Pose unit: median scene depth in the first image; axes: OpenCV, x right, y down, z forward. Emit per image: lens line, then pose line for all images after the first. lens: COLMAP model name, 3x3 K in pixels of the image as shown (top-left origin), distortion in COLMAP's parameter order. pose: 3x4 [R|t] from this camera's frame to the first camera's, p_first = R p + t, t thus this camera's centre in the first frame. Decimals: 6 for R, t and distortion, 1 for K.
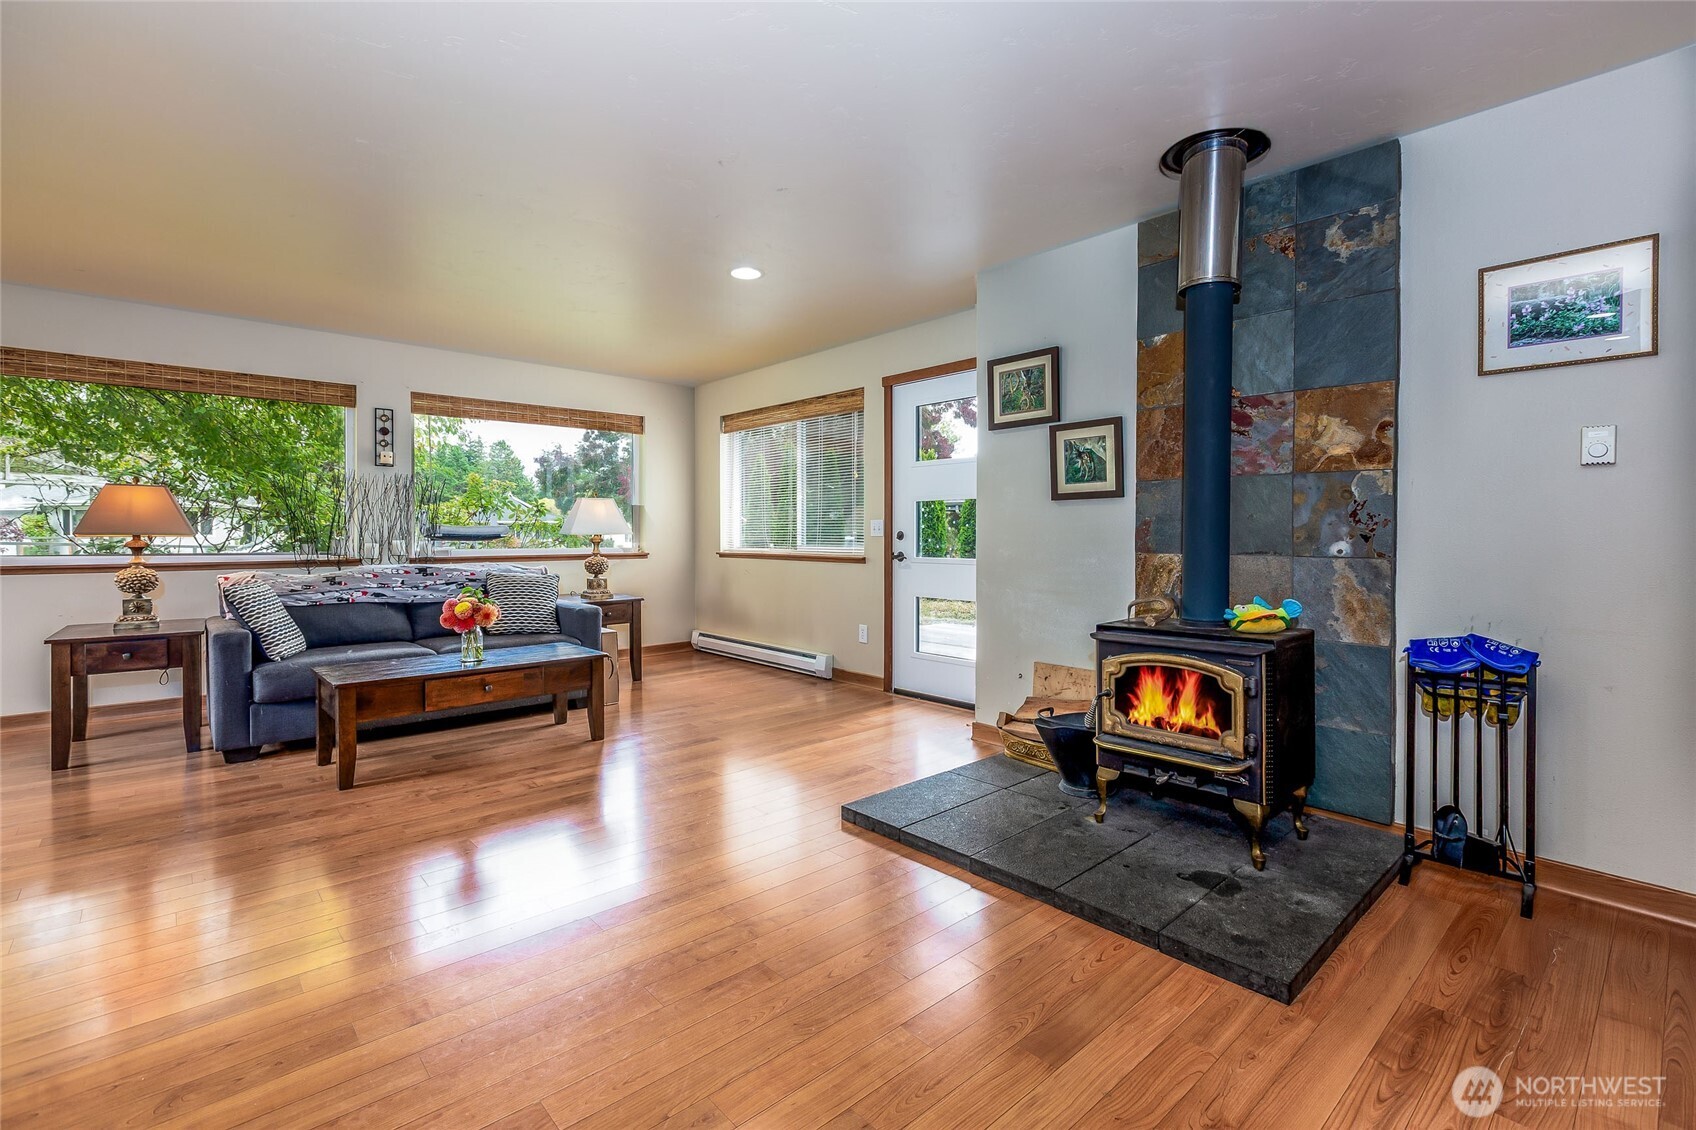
lens RADIAL K [[767.8, 0, 846.4], [0, 767.8, 545.2], [0, 0, 1]] dist [0.000142, 0.000248]
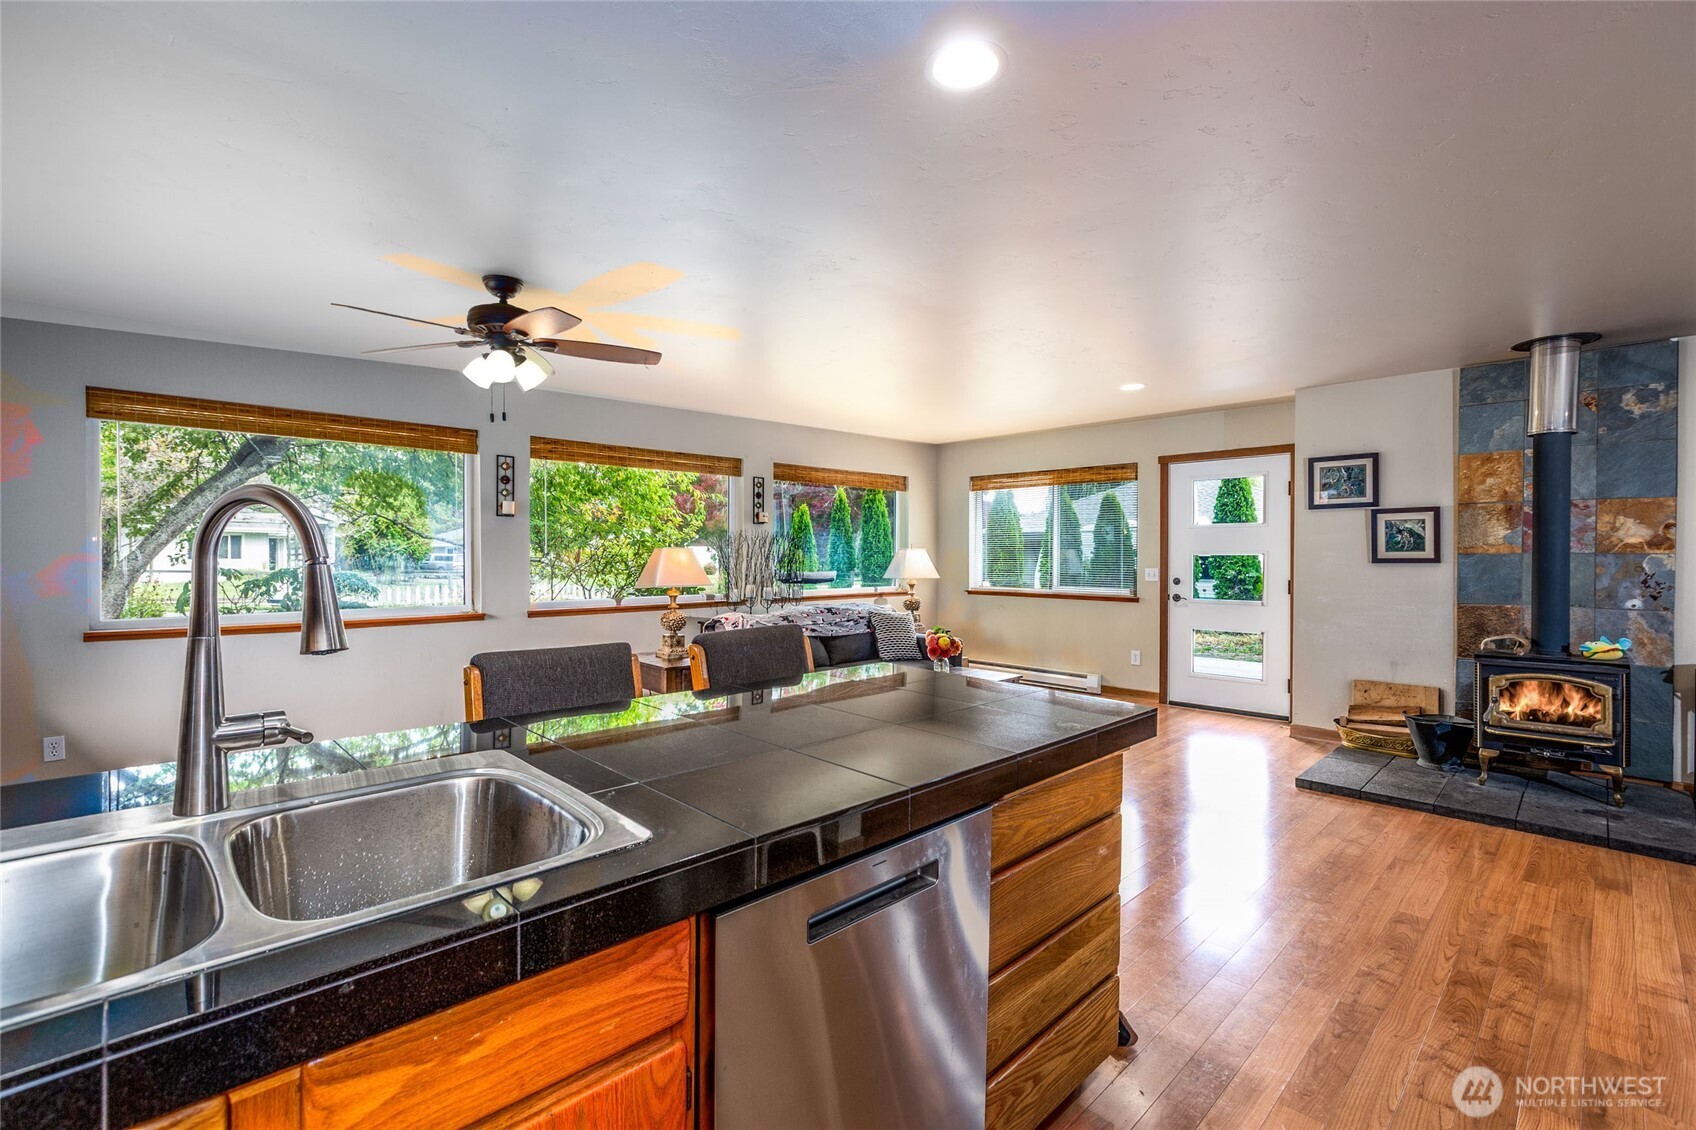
lens RADIAL K [[762.2, 0, 843.4], [0, 762.2, 564.0], [0, 0, 1]] dist [-0.001834, -0.000545]
pose [[0.998654, 0.001385, 0.051857, -0.974229], [-0.001314, 0.999998, -0.001406, -0.068435], [-0.051858, 0.001336, 0.998654, -0.418305]]
